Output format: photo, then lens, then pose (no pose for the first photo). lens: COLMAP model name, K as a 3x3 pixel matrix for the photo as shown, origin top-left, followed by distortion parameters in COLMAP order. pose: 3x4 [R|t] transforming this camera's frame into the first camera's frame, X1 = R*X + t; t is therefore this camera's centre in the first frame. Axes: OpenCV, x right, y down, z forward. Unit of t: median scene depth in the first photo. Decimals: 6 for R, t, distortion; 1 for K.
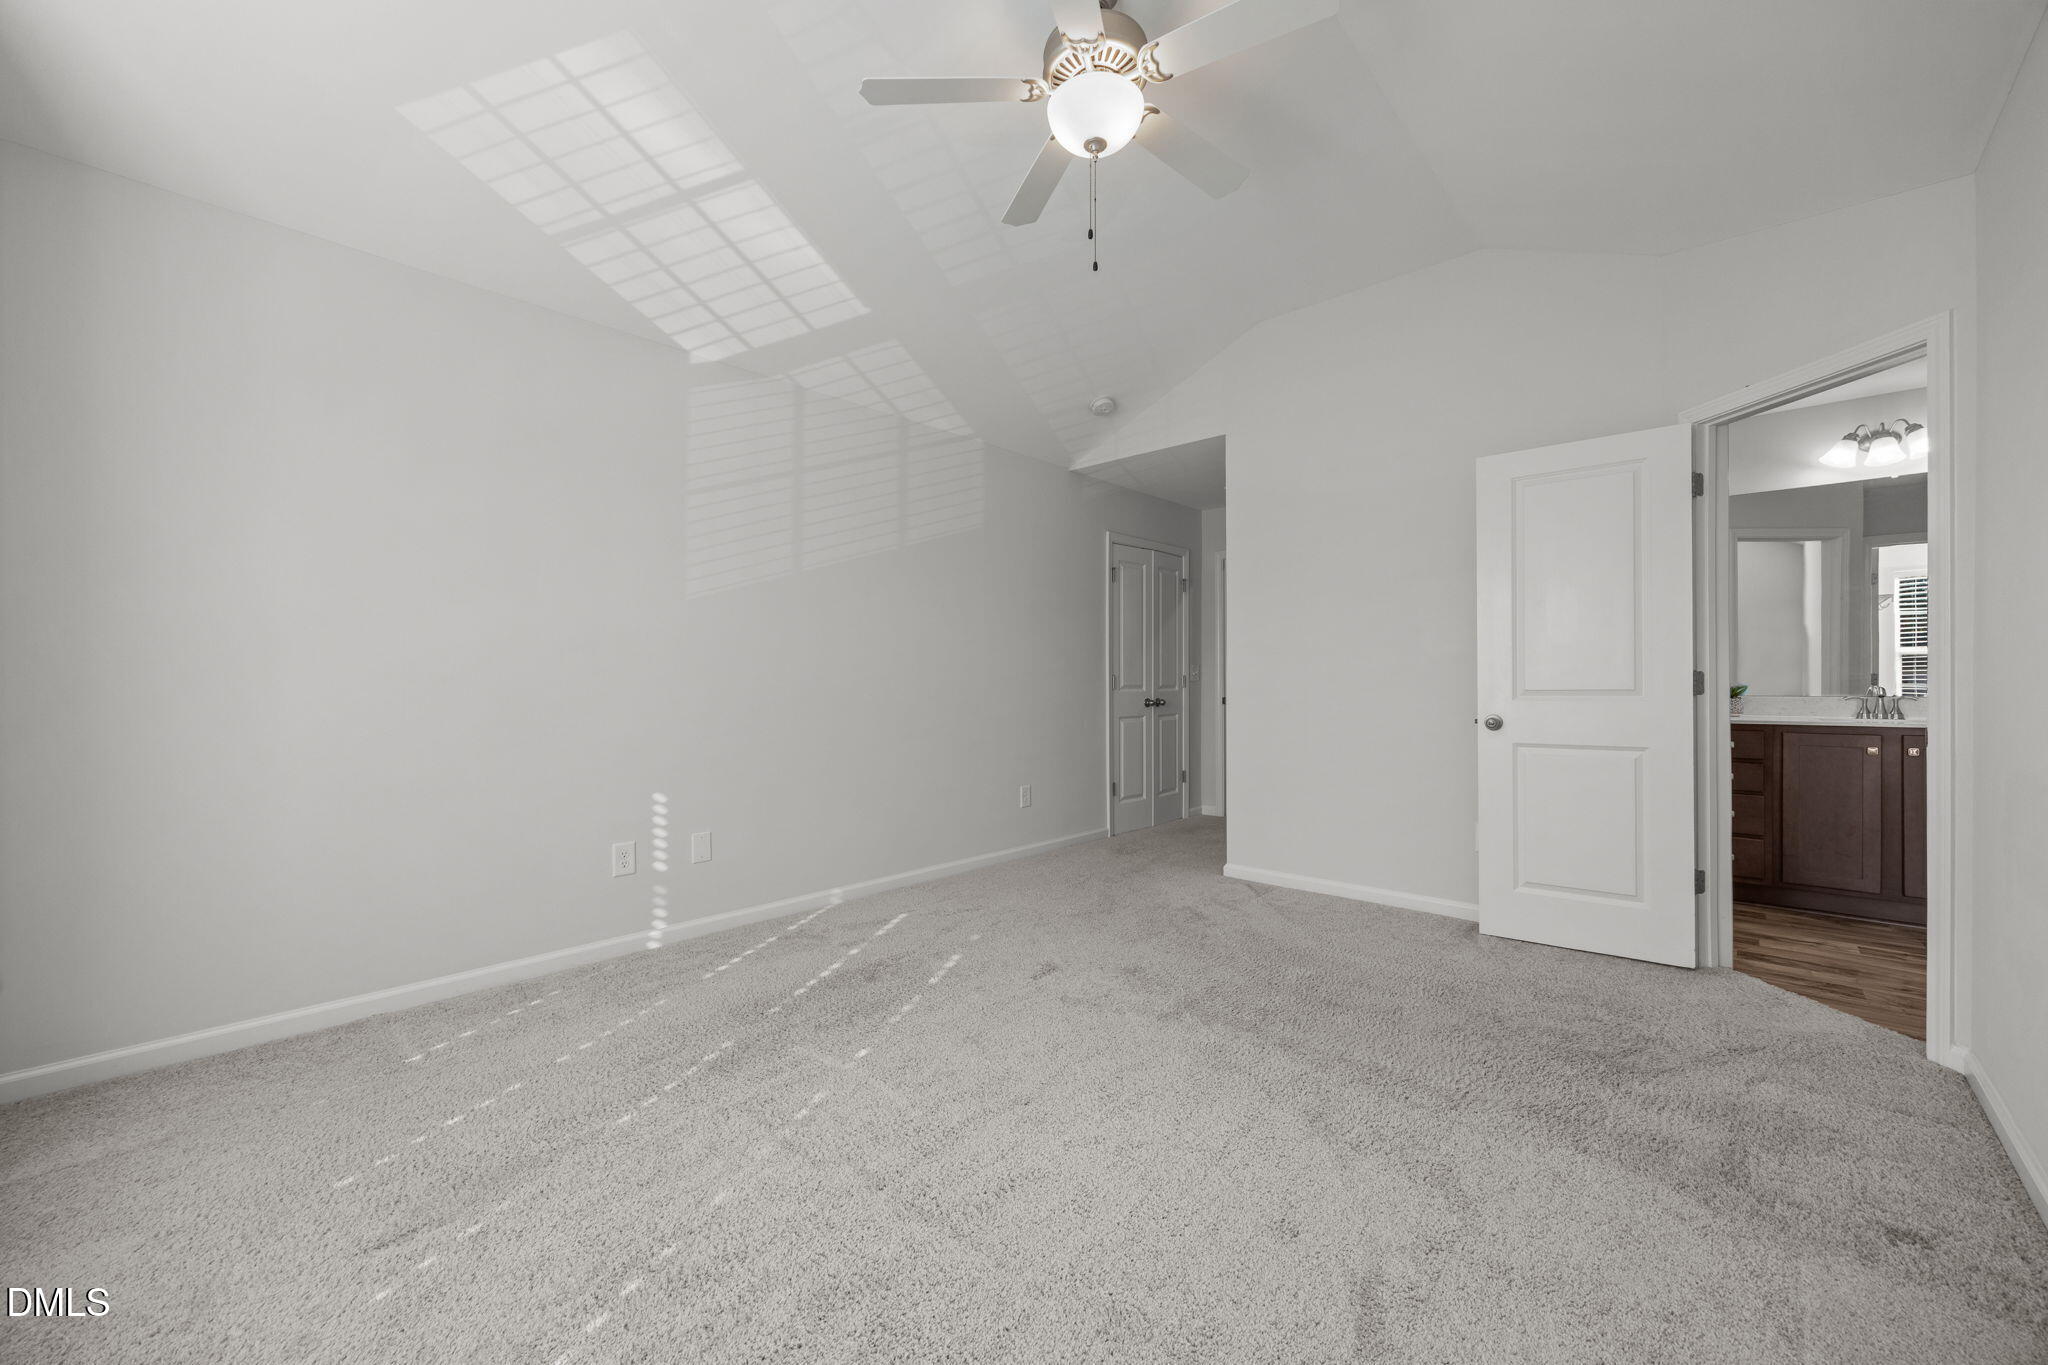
lens RADIAL K [[790.6, 0, 1032.3], [0, 790.6, 681.1], [0, 0, 1]] dist [-0.001324, -0.000226]
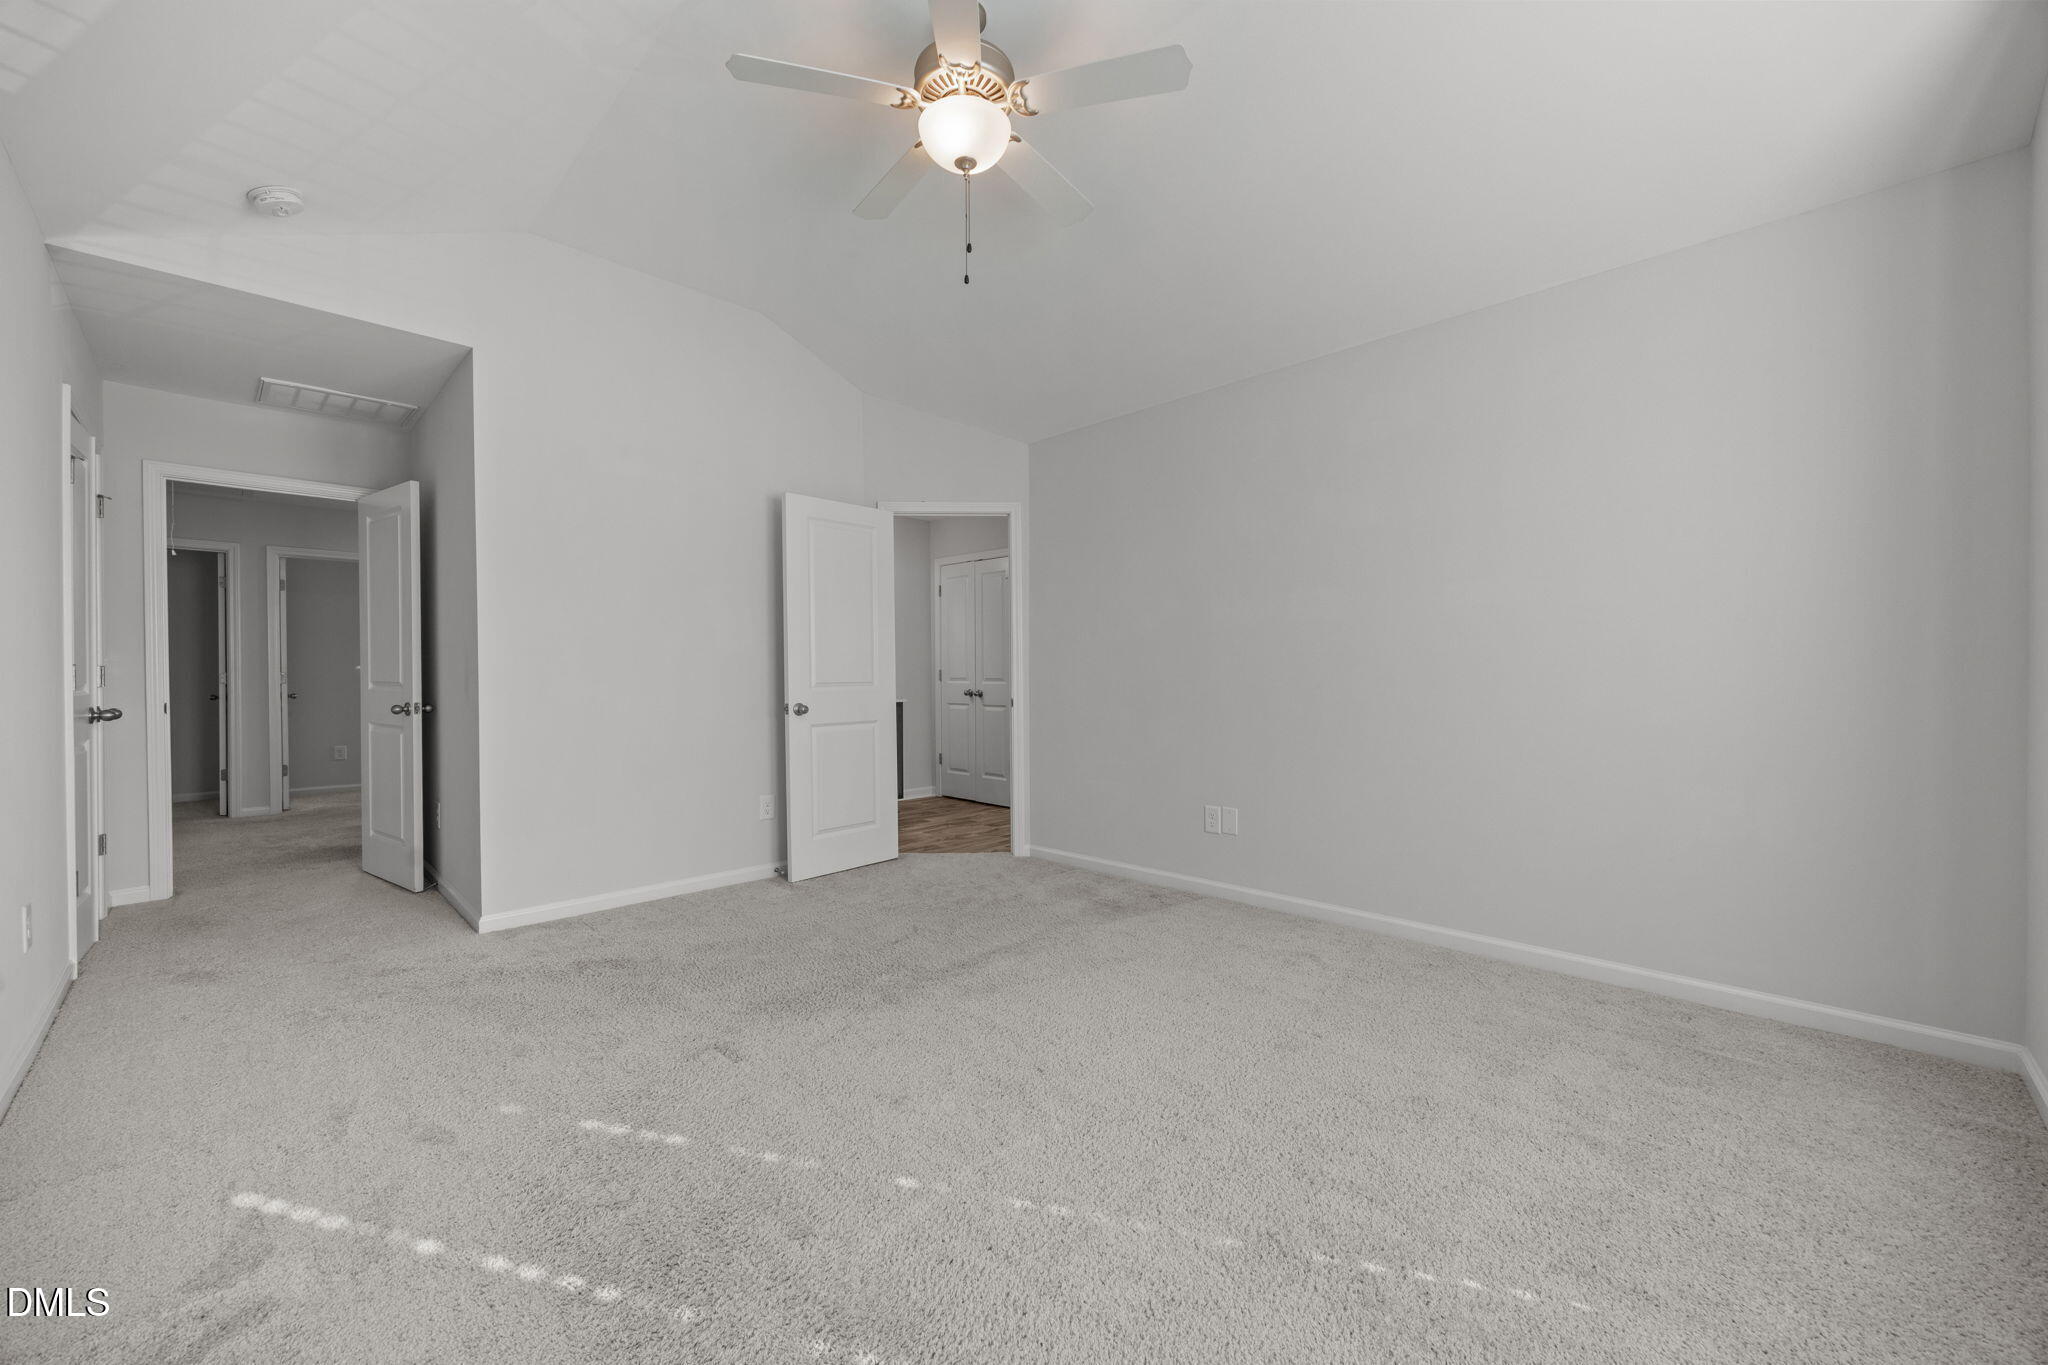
lens RADIAL K [[790.6, 0, 1032.3], [0, 790.6, 681.1], [0, 0, 1]] dist [-0.001324, -0.000226]
pose [[0.038083, -0.007216, 0.999249, -0.704356], [-0.001228, 0.999973, 0.007268, -0.002582], [-0.999274, -0.001504, 0.038073, 0.636228]]
